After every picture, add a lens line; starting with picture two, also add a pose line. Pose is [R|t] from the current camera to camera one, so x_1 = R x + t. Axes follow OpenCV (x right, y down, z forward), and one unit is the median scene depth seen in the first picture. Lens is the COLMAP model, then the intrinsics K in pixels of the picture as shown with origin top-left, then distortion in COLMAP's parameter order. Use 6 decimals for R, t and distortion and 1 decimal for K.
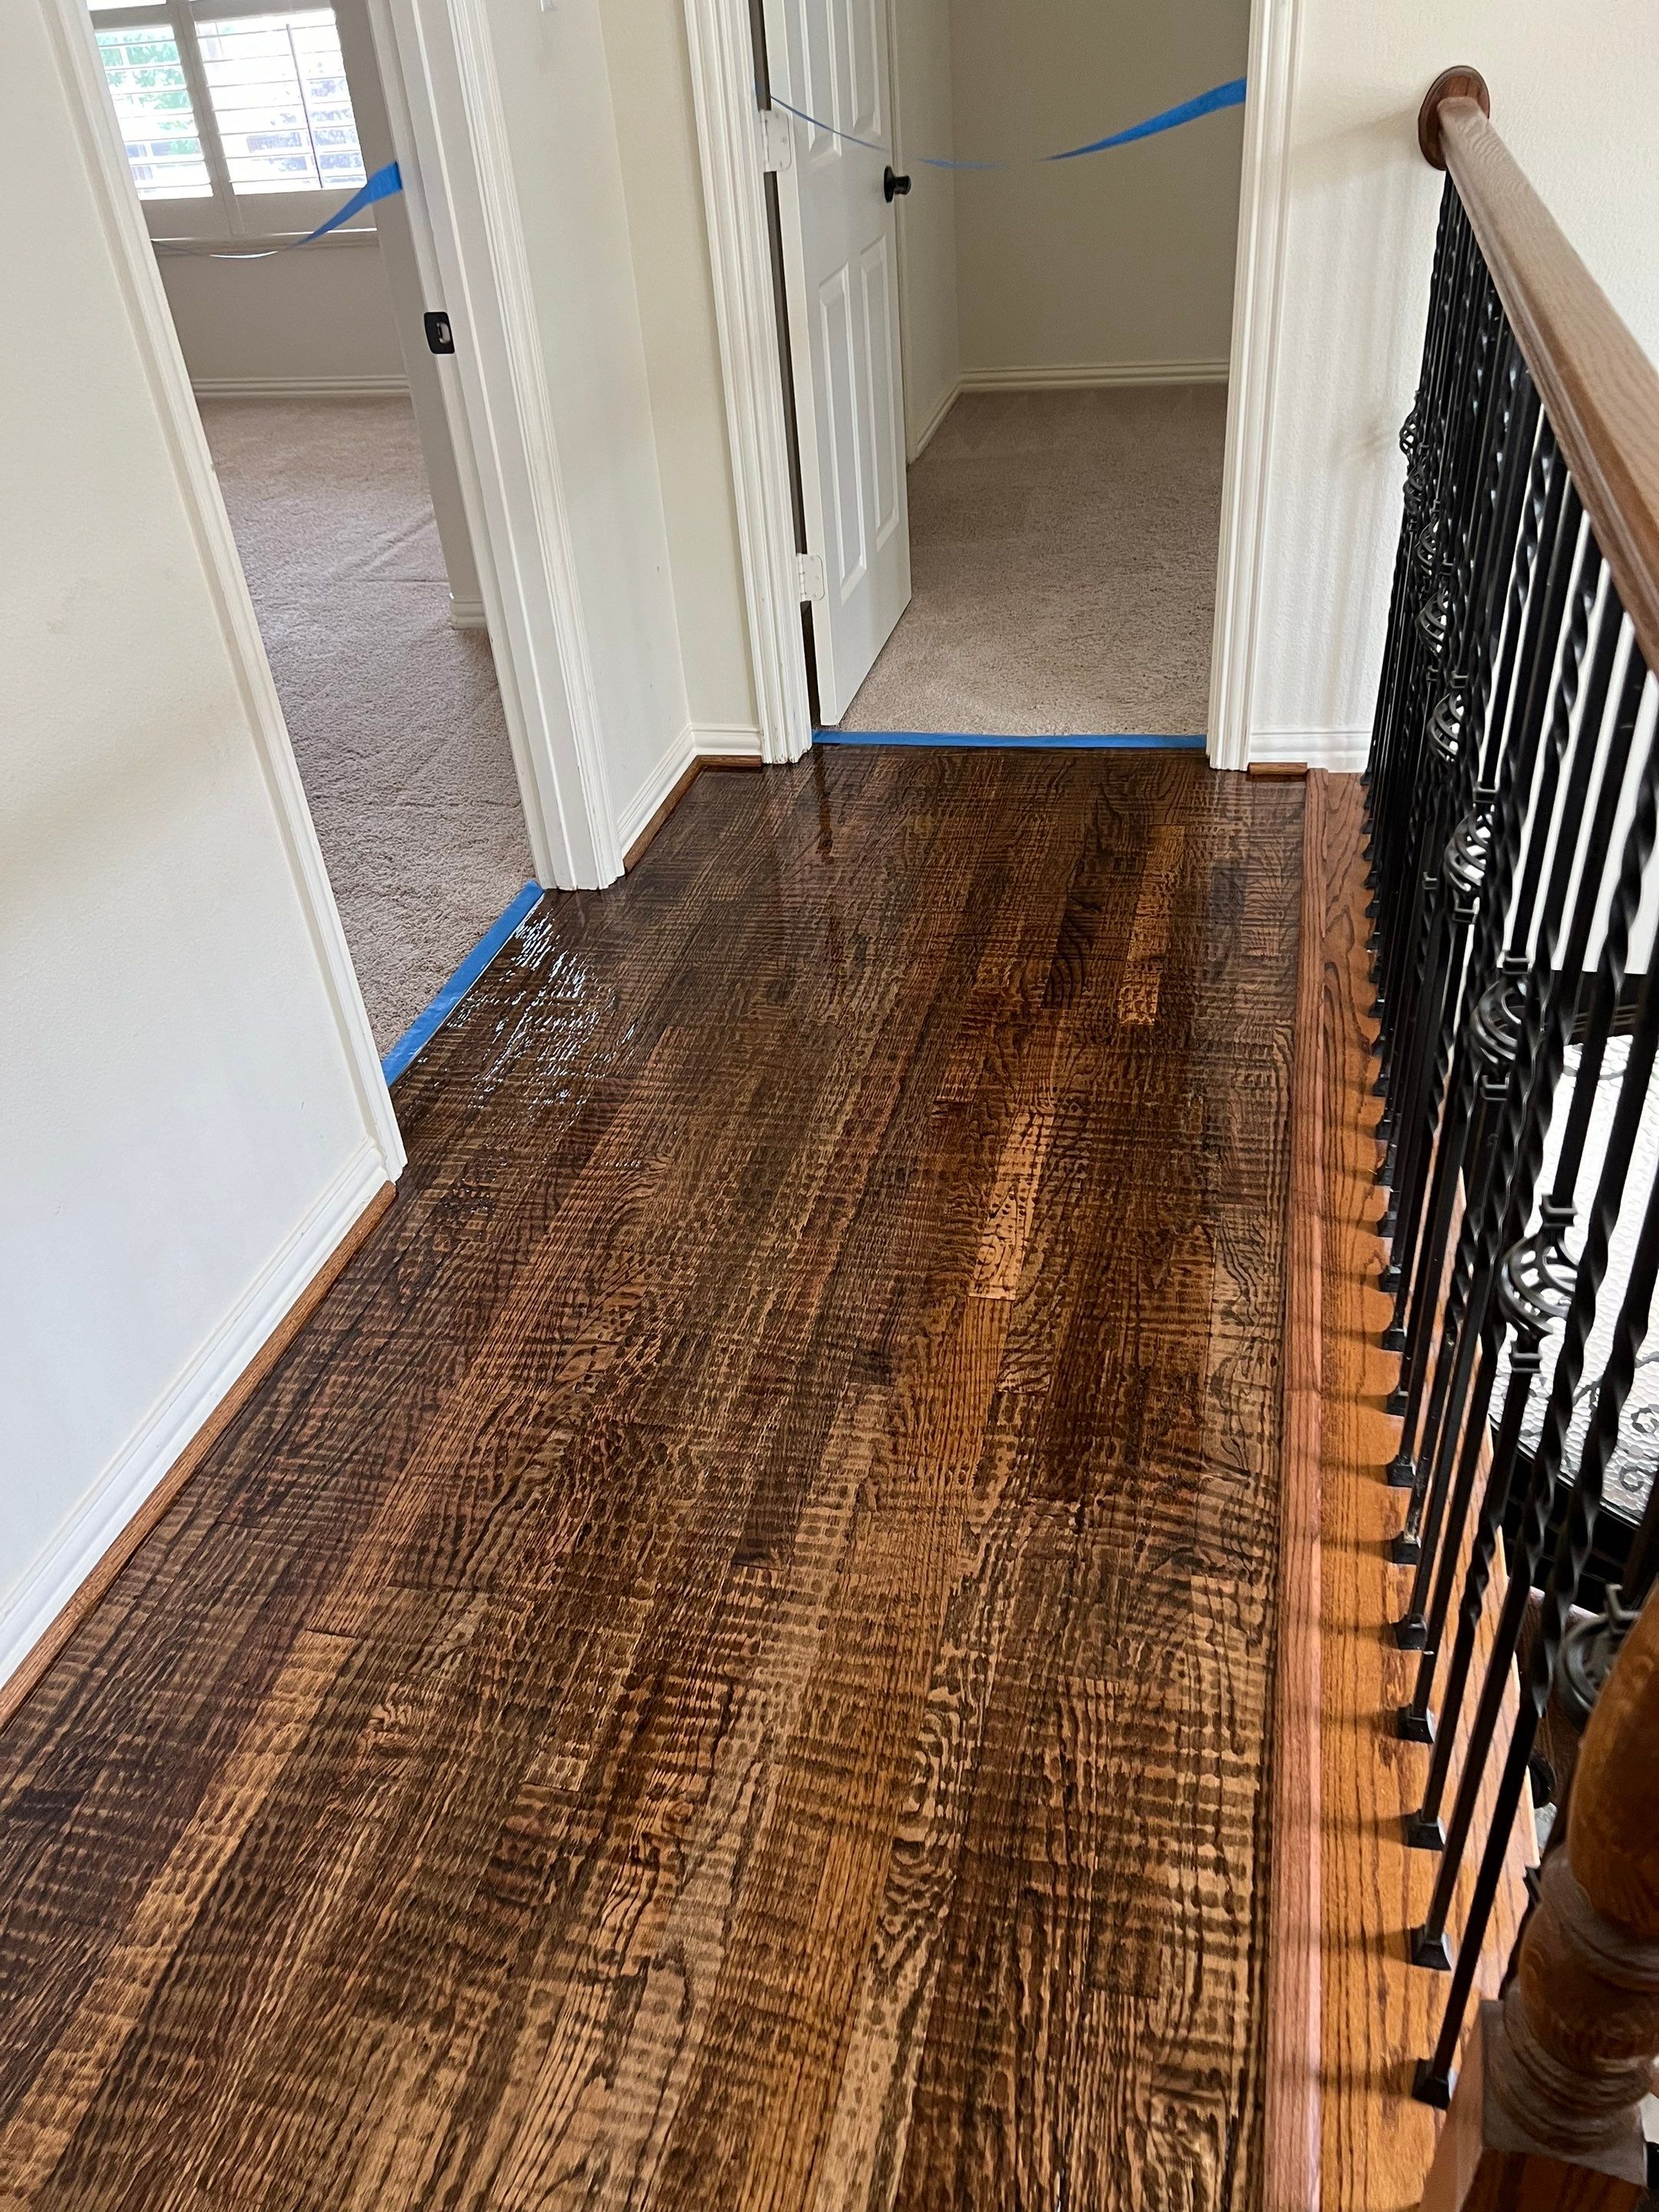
lens RADIAL K [[1661.8, 0, 828.8], [0, 1661.8, 1111.0], [0, 0, 1]] dist [0.074020, -0.059738]
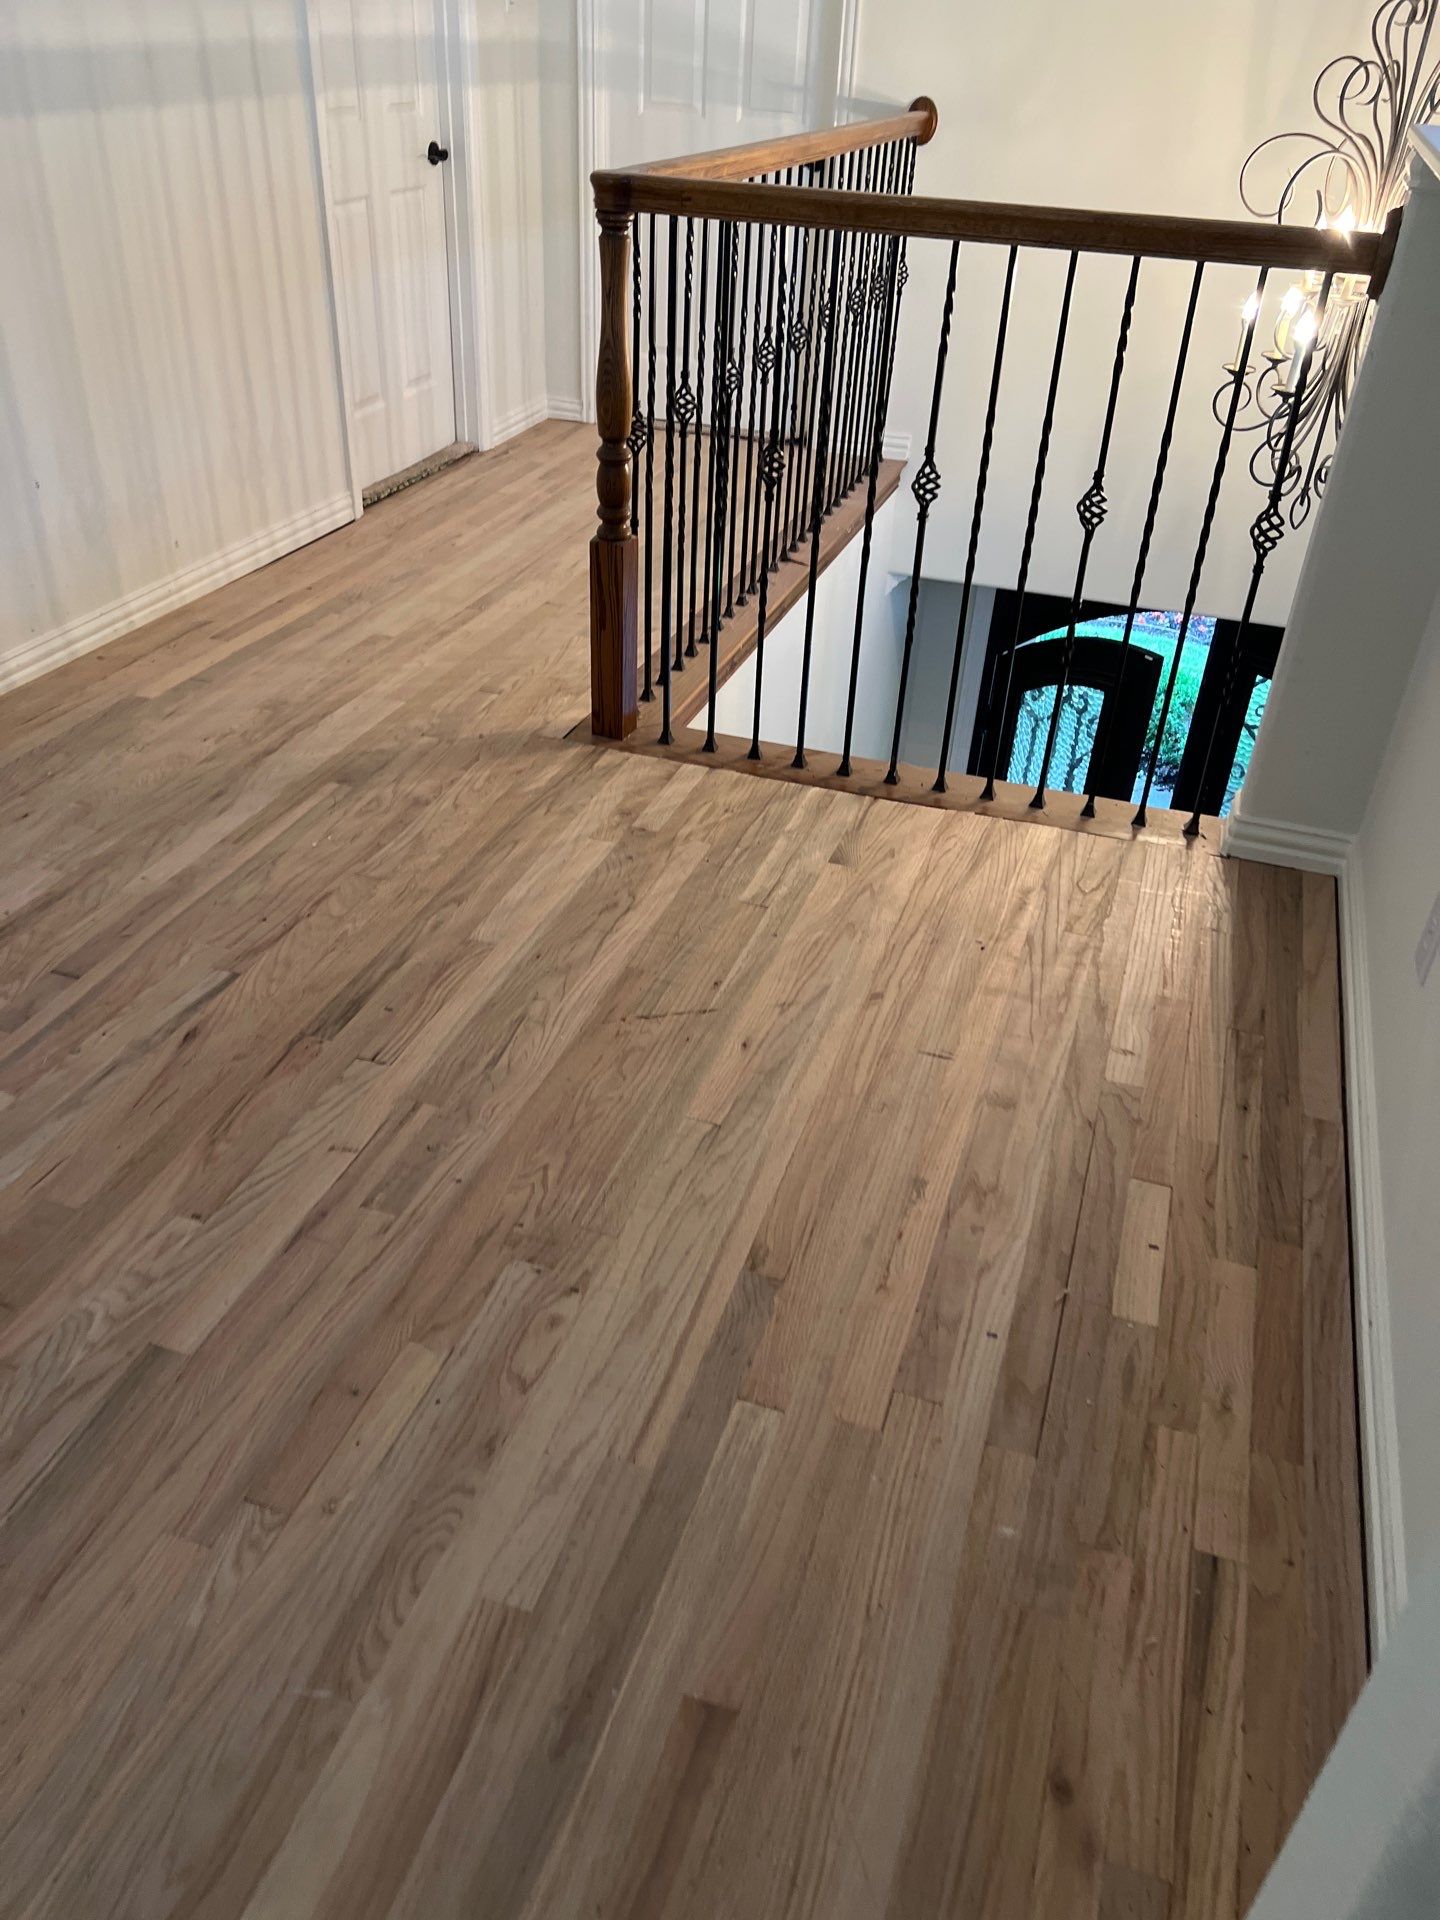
lens RADIAL K [[1442.4, 0, 719.4], [0, 1442.4, 964.4], [0, 0, 1]] dist [0.074020, -0.059738]
pose [[0.989091, 0.146968, -0.009965, 0.278558], [-0.147116, 0.988986, -0.016217, 0.502856], [0.007472, 0.017506, 0.999819, -0.783953]]
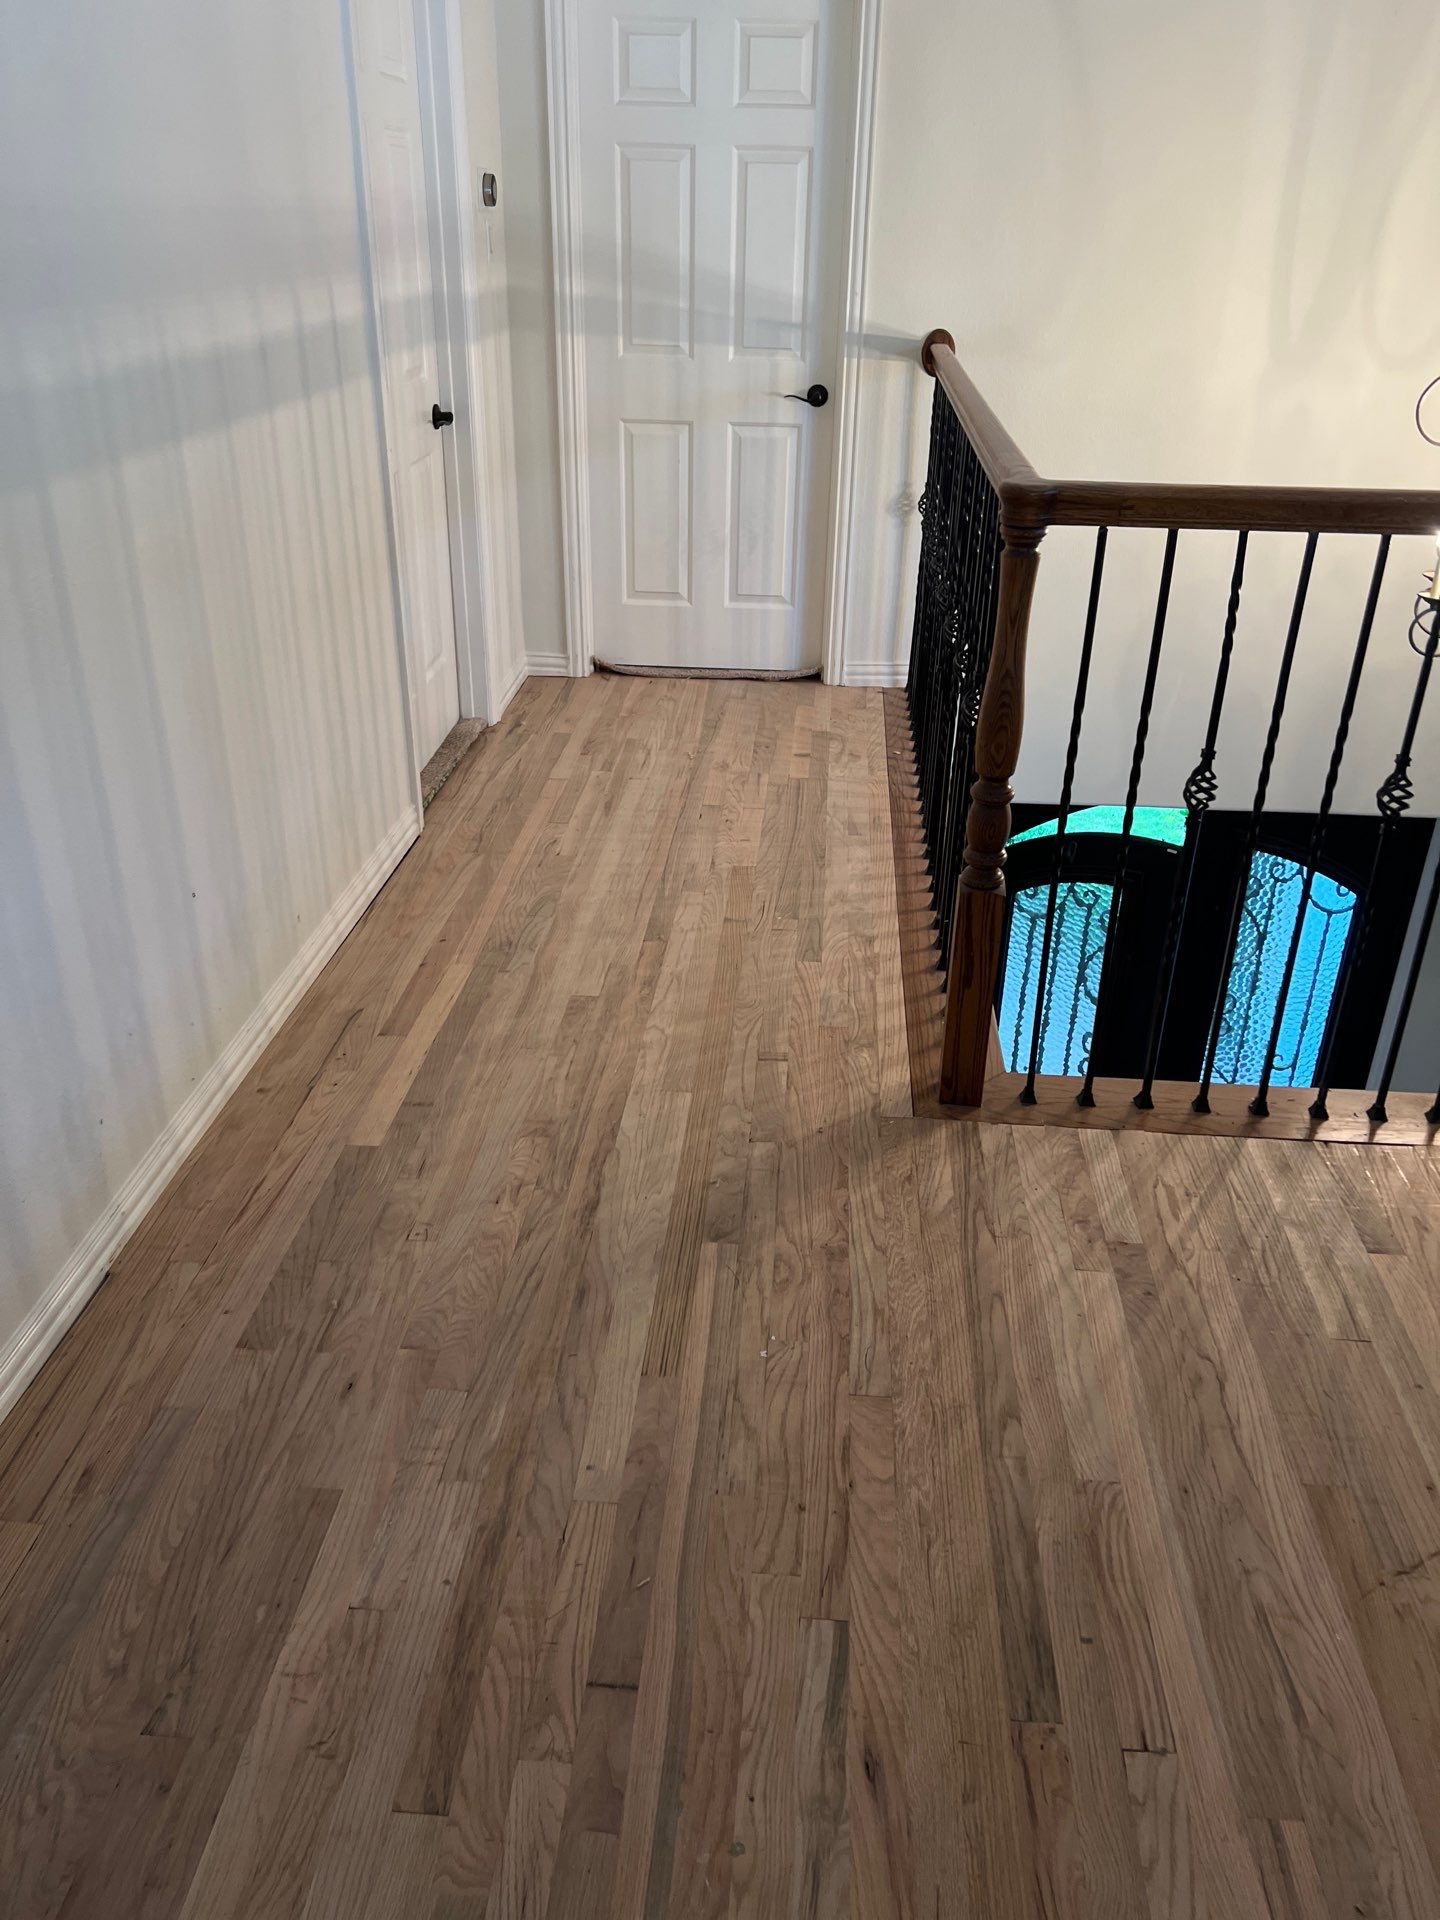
lens RADIAL K [[1427.7, 0, 722.7], [0, 1427.7, 964.0], [0, 0, 1]] dist [0.089881, -0.125534]
pose [[0.983349, 0.008986, 0.181503, -0.183617], [0.013888, 0.992140, -0.124362, 0.336163], [-0.181194, 0.124812, 0.975495, -0.523493]]
